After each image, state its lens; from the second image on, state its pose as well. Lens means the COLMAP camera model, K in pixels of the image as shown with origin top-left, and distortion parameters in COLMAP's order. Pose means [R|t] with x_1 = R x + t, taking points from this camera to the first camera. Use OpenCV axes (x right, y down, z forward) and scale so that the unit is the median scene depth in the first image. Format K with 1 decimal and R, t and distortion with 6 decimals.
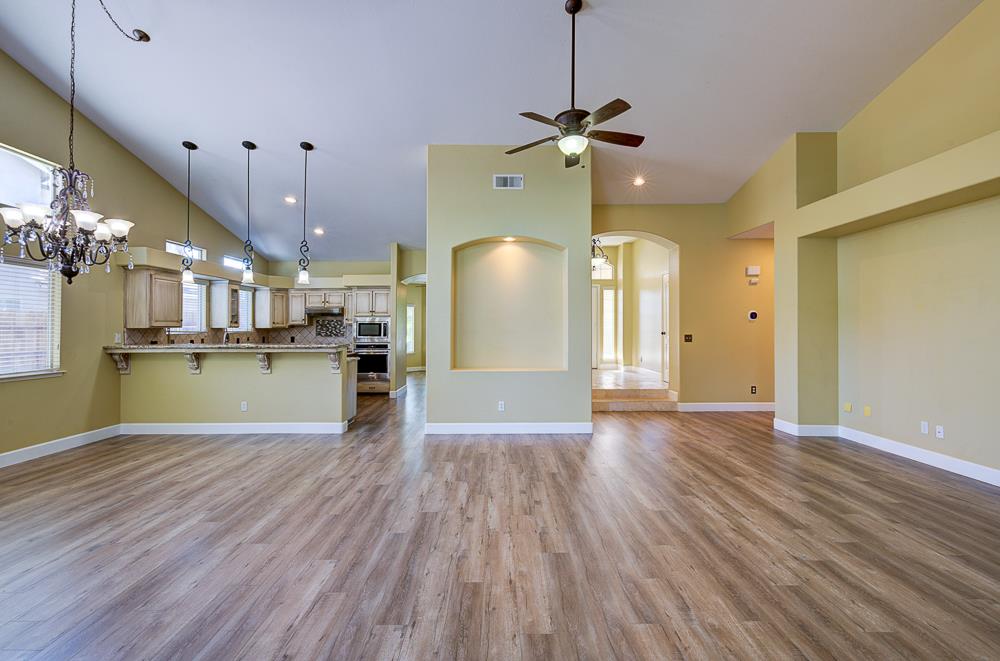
lens RADIAL K [[453.3, 0, 494.8], [0, 453.3, 323.2], [0, 0, 1]] dist [0.004845, -0.000394]
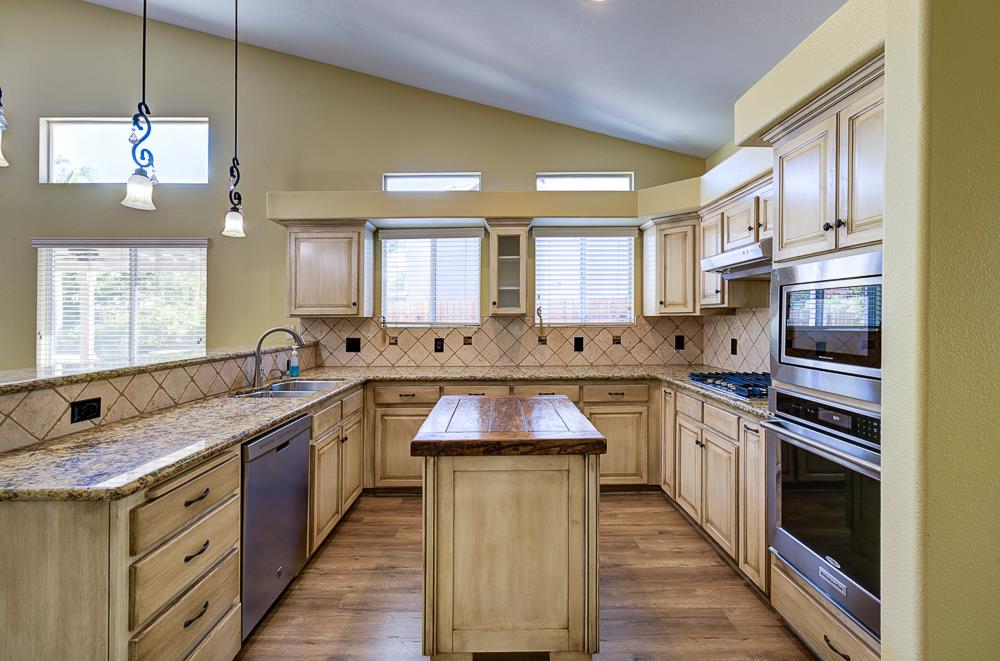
lens RADIAL K [[453.3, 0, 492.7], [0, 453.3, 306.5], [0, 0, 1]] dist [0.004845, -0.000394]
pose [[0.027777, -0.020434, -0.999405, -0.134562], [0.017883, 0.999641, -0.019942, 0.011776], [0.999454, -0.017318, 0.028132, 1.279652]]
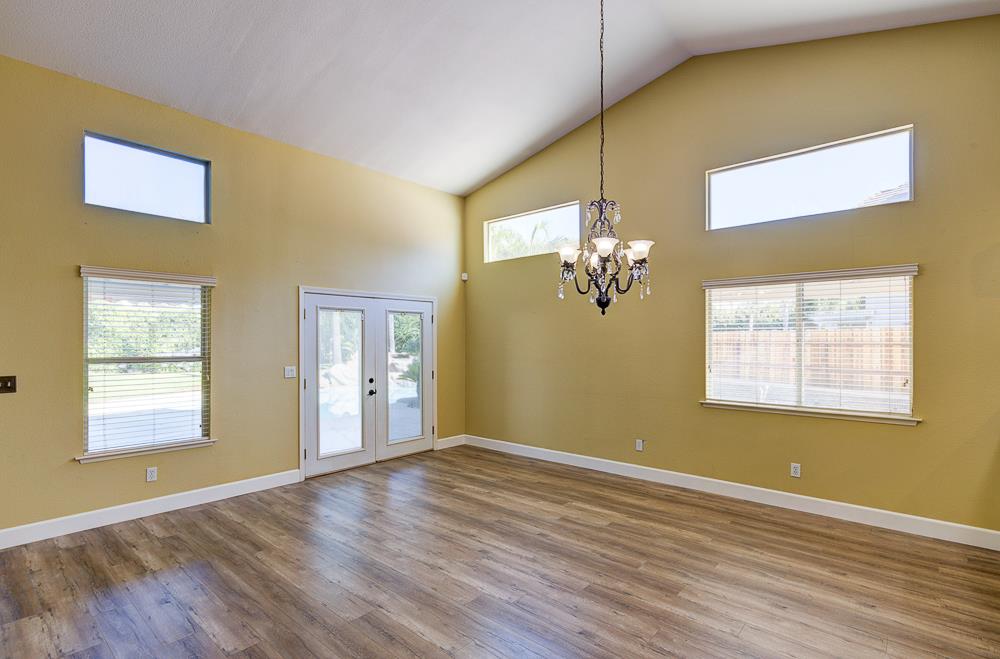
lens RADIAL K [[463.5, 0, 510.7], [0, 463.5, 355.9], [0, 0, 1]] dist [-0.006085, -0.000156]
pose [[-0.647364, 0.030287, -0.761579, -0.017772], [0.017156, 0.999536, 0.025167, -0.016747], [0.761988, 0.003227, -0.647583, 0.854684]]
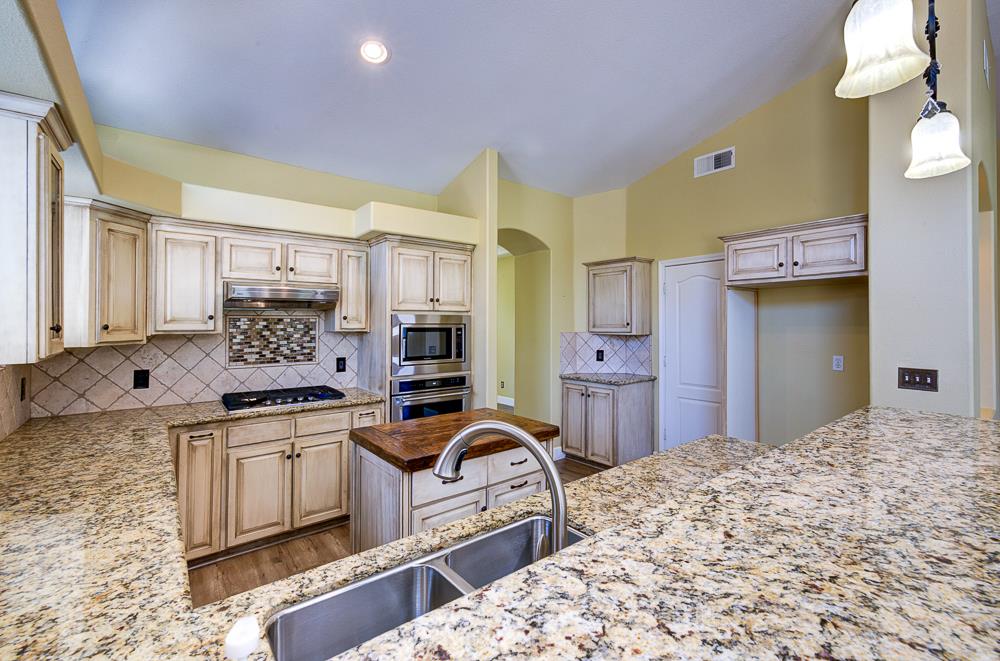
lens RADIAL K [[453.3, 0, 496.6], [0, 453.3, 323.6], [0, 0, 1]] dist [0.004845, -0.000394]
pose [[0.781941, 0.002060, 0.623349, -0.725159], [-0.005485, 0.999979, 0.003576, -0.008885], [-0.623328, -0.006215, 0.781936, 0.952480]]
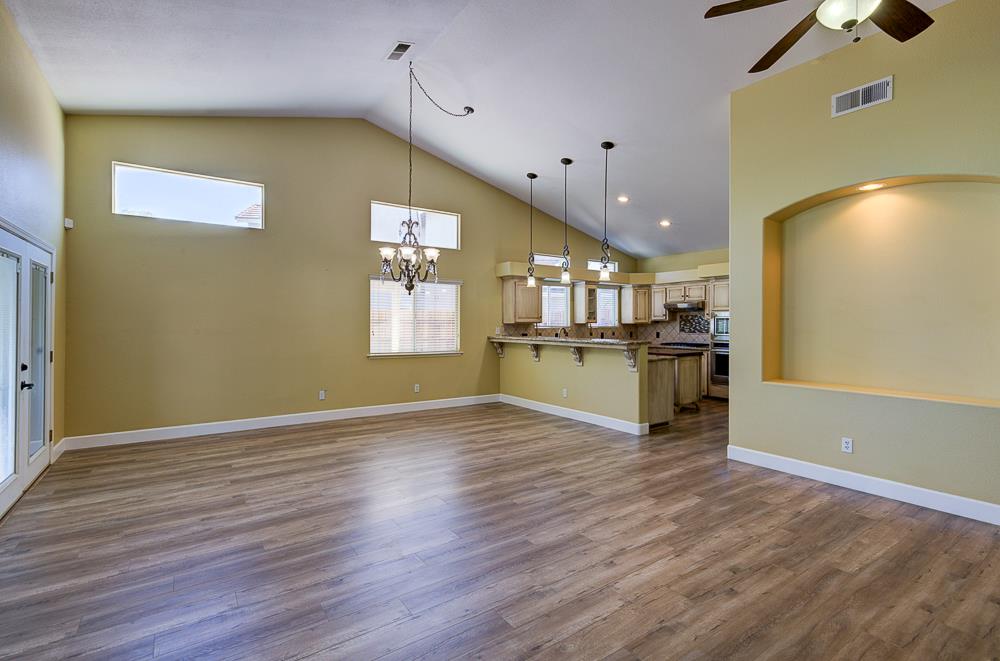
lens RADIAL K [[453.3, 0, 464.9], [0, 453.3, 308.7], [0, 0, 1]] dist [0.004845, -0.000394]
pose [[0.535514, -0.023540, -0.844198, 0.265279], [0.005969, 0.999692, -0.024089, -0.001076], [0.844506, 0.007860, 0.535489, 0.185413]]
